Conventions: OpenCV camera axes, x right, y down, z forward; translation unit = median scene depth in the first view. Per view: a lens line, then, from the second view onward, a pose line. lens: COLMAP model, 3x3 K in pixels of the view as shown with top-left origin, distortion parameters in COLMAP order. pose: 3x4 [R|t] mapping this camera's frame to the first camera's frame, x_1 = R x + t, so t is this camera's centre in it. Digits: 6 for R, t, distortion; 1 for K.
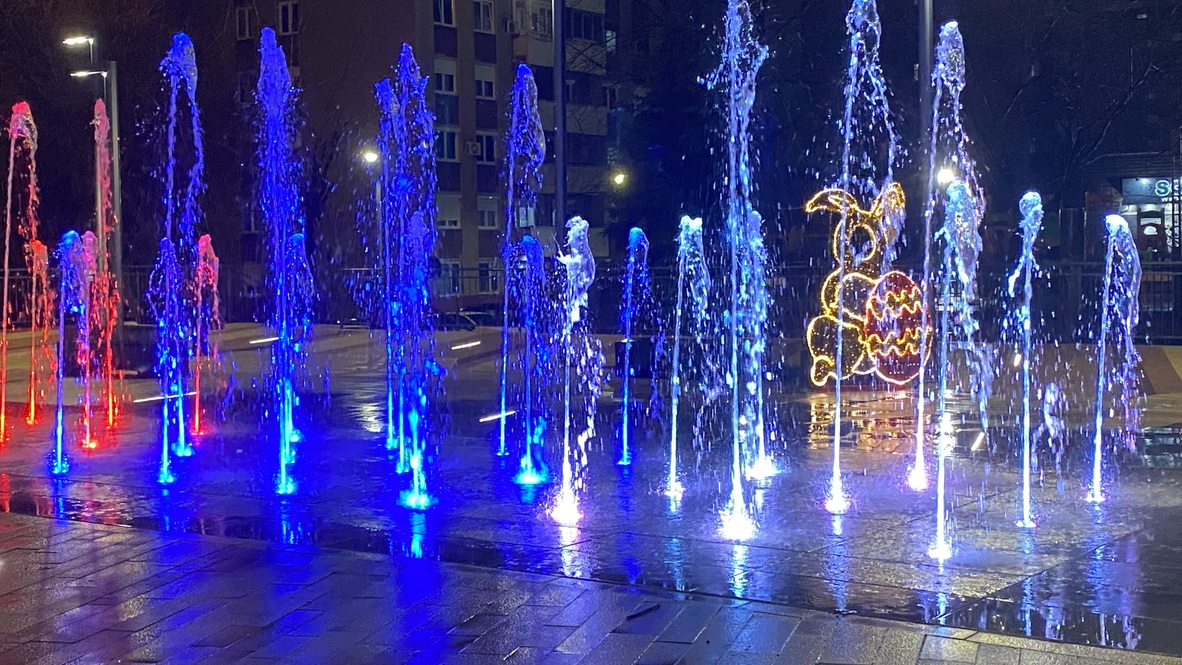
lens RADIAL K [[1631.9, 0, 592.0], [0, 1631.9, 332.3], [0, 0, 1]] dist [0.053573, 0.000000]
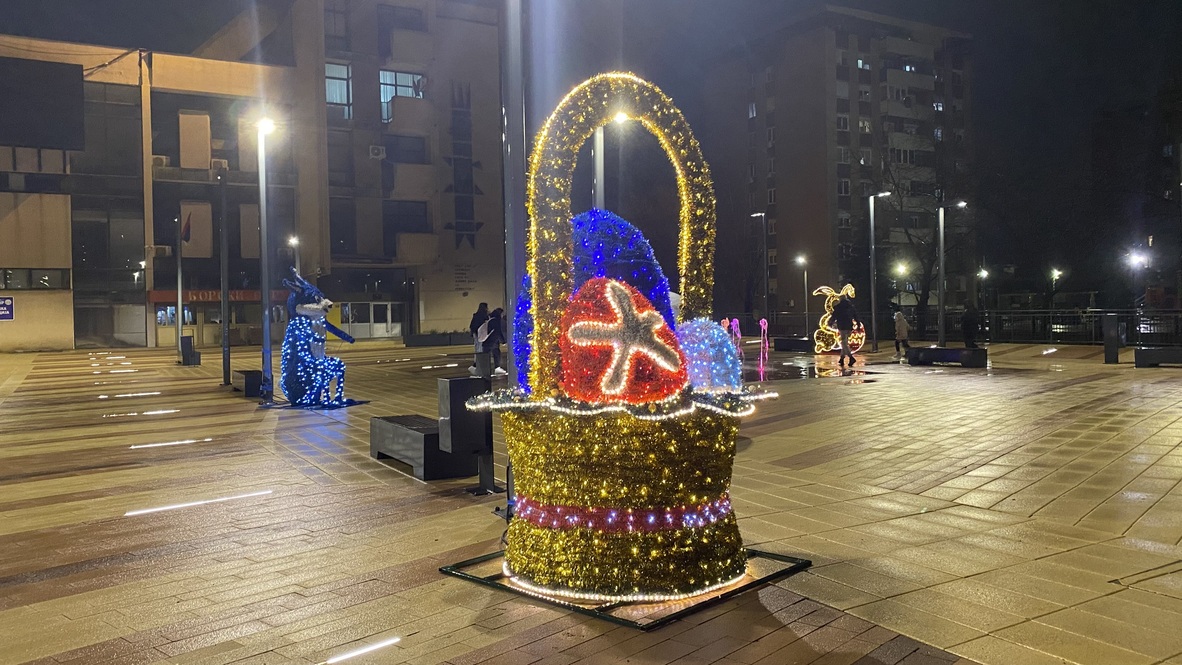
lens RADIAL K [[907.6, 0, 593.7], [0, 907.6, 333.4], [0, 0, 1]] dist [0.016563, -0.035405]
pose [[0.897750, 0.001659, -0.440502, 0.499105], [-0.007764, 0.999897, -0.012058, 0.020229], [0.440437, 0.014245, 0.897670, -0.676749]]
